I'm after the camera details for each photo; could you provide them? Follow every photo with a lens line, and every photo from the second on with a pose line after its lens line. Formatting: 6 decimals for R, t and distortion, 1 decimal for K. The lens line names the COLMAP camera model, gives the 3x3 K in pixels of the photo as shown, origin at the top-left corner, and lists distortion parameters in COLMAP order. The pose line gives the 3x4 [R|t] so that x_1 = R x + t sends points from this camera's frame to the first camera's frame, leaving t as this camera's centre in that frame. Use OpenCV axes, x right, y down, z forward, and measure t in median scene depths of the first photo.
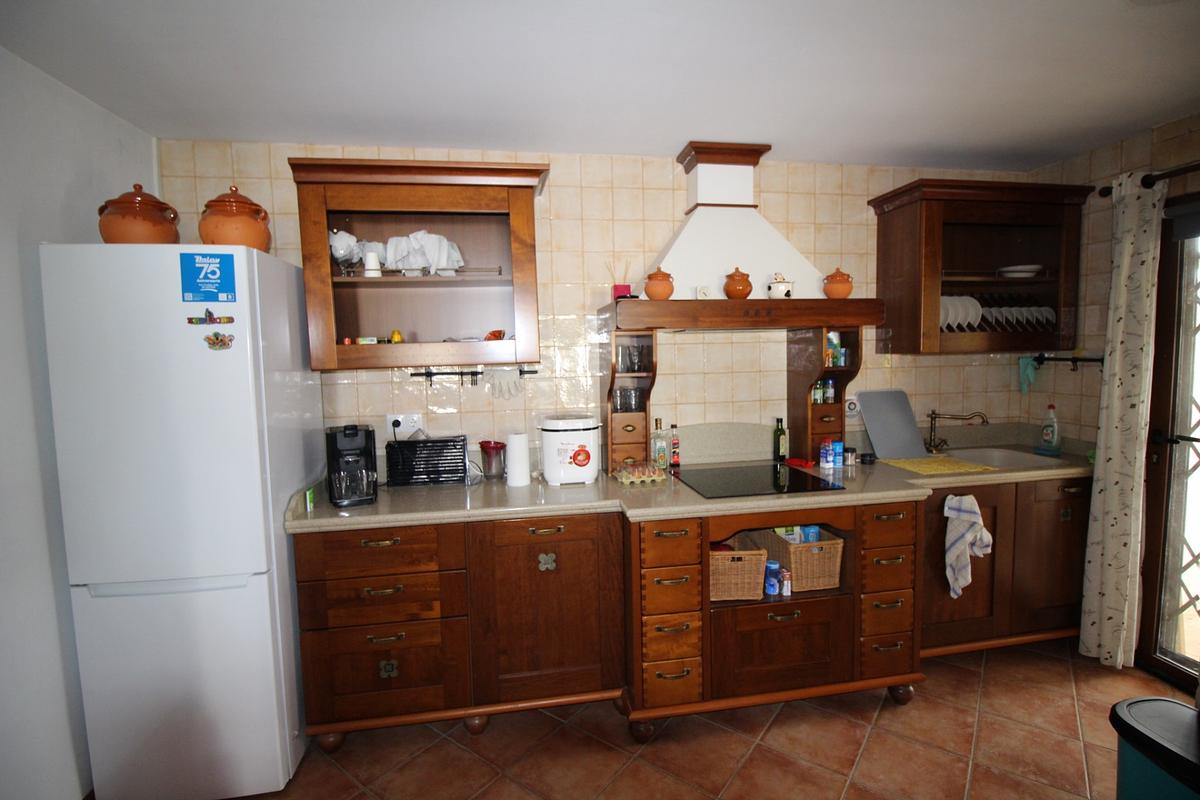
lens RADIAL K [[562.0, 0, 610.8], [0, 562.0, 397.2], [0, 0, 1]] dist [-0.002398, -0.000023]
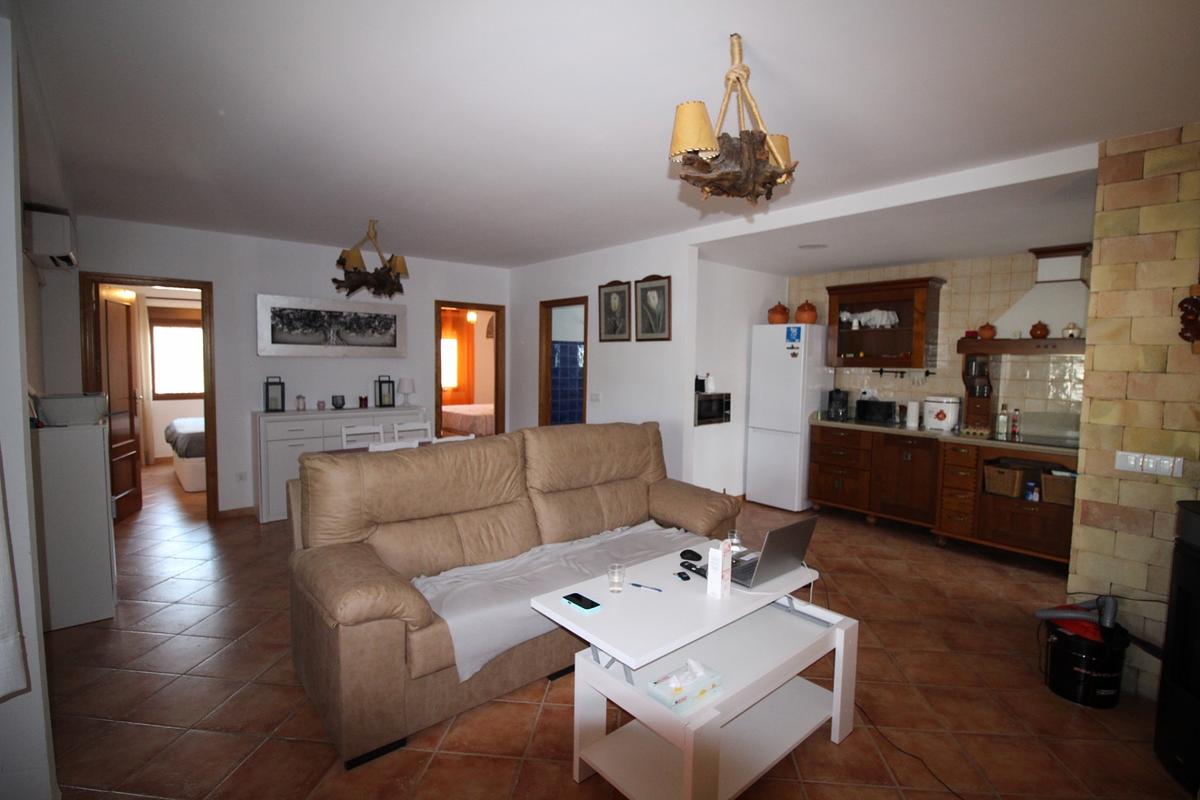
lens RADIAL K [[562.0, 0, 605.7], [0, 562.0, 397.8], [0, 0, 1]] dist [-0.002398, -0.000023]
pose [[0.522460, 0.093886, -0.847479, 1.054828], [-0.097311, 0.993991, 0.050126, 0.060329], [0.847093, 0.056280, 0.528456, -1.126644]]
